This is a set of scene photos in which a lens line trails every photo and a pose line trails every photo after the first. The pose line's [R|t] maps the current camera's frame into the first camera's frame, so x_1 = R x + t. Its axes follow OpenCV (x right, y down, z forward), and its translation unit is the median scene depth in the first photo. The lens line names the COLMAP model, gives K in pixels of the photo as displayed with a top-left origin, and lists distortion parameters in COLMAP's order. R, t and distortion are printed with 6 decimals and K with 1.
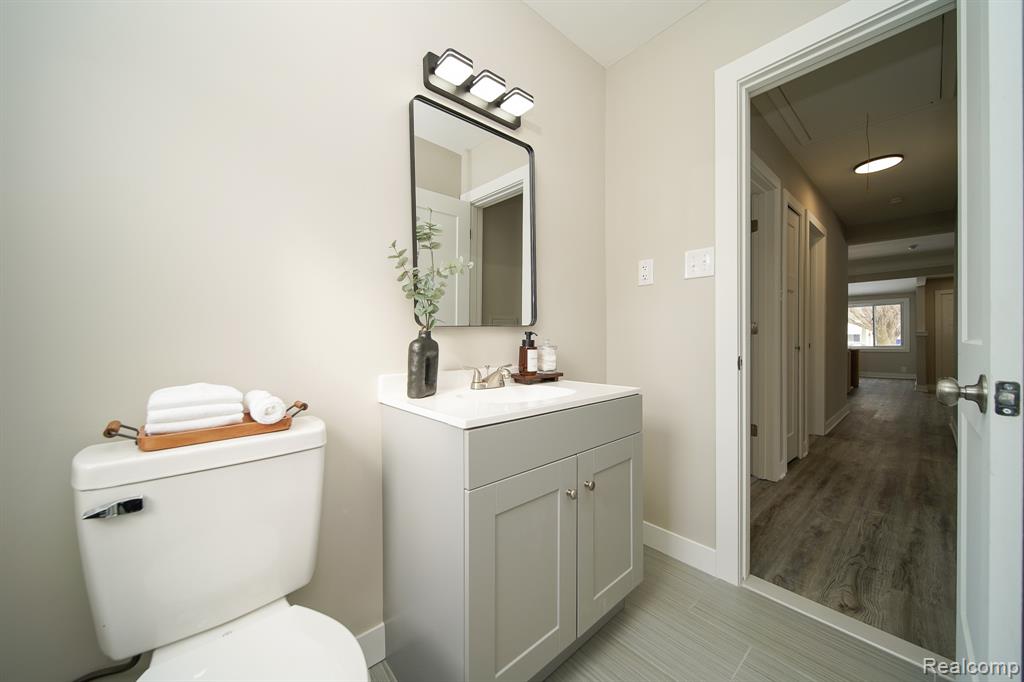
lens RADIAL K [[361.6, 0, 513.1], [0, 361.6, 342.1], [0, 0, 1]] dist [0.000588, -0.001315]
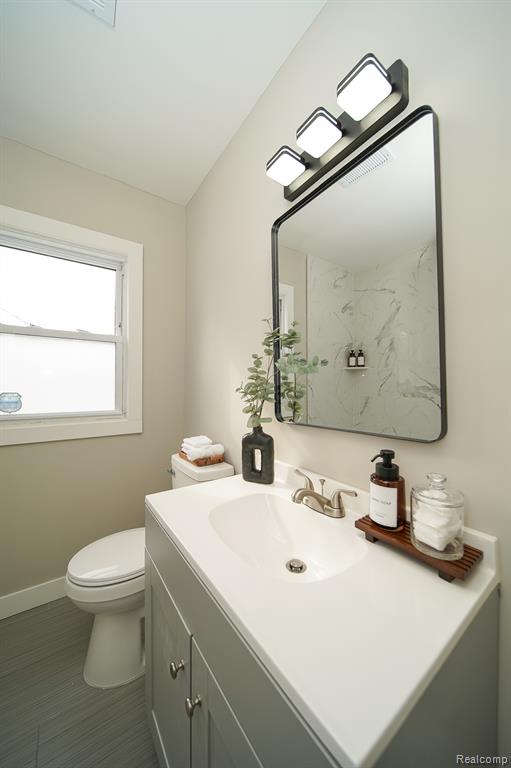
lens RADIAL K [[271.1, 0, 255.5], [0, 271.1, 384.0], [0, 0, 1]] dist [-0.000507, -0.000105]
pose [[-0.097132, 0.004565, -0.995261, 0.541912], [-0.008951, 0.999945, 0.005460, -0.150247], [0.995231, 0.009439, -0.097086, 0.906551]]
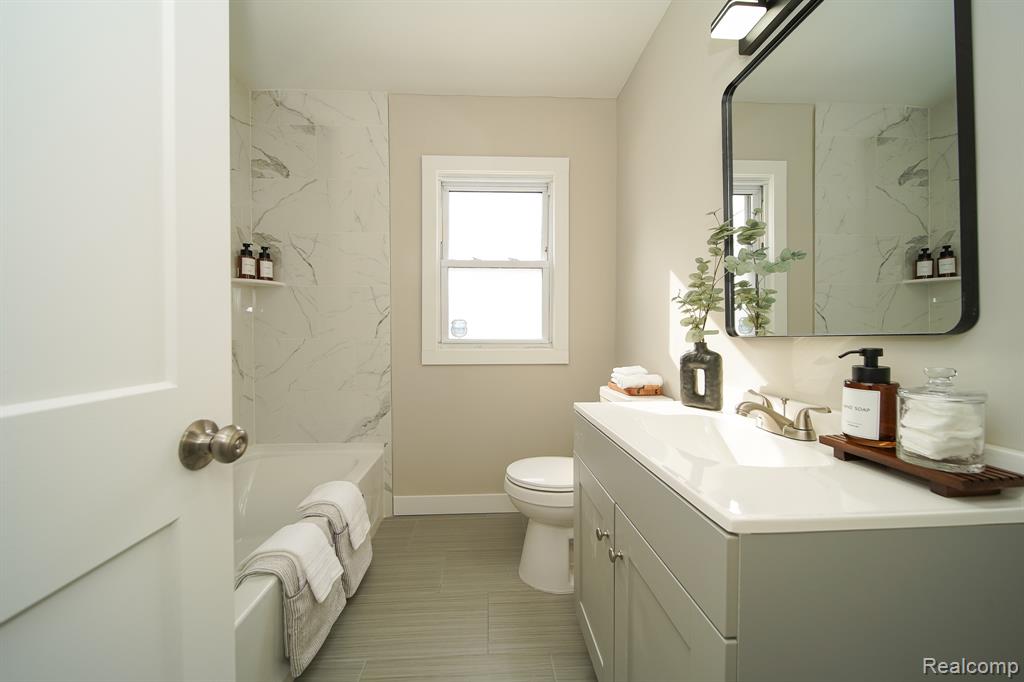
lens RADIAL K [[370.2, 0, 498.0], [0, 370.2, 337.3], [0, 0, 1]] dist [-0.000069, -0.000278]
pose [[-0.623927, 0.013504, -0.781366, 0.758087], [-0.000809, 0.999839, 0.017925, -0.055425], [0.781482, 0.011816, -0.623815, 1.008516]]
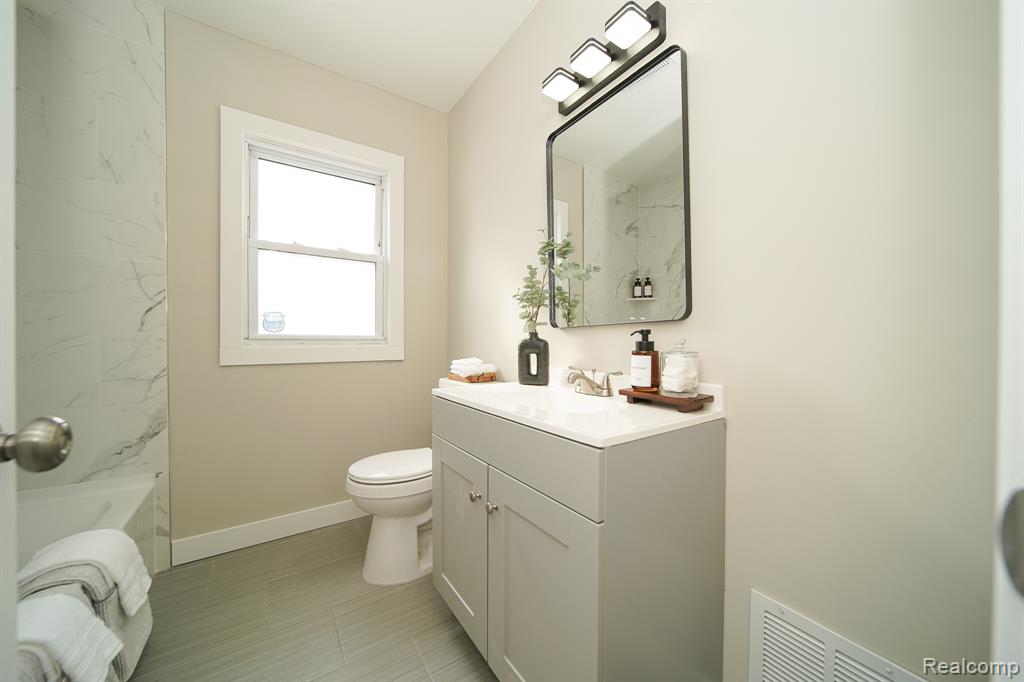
lens RADIAL K [[368.2, 0, 509.0], [0, 368.2, 341.1], [0, 0, 1]] dist [-0.001250, -0.000270]
pose [[-0.116683, 0.006098, -0.993150, 0.859255], [-0.008242, 0.999941, 0.007108, -0.010416], [0.993135, 0.009015, -0.116626, 0.895482]]
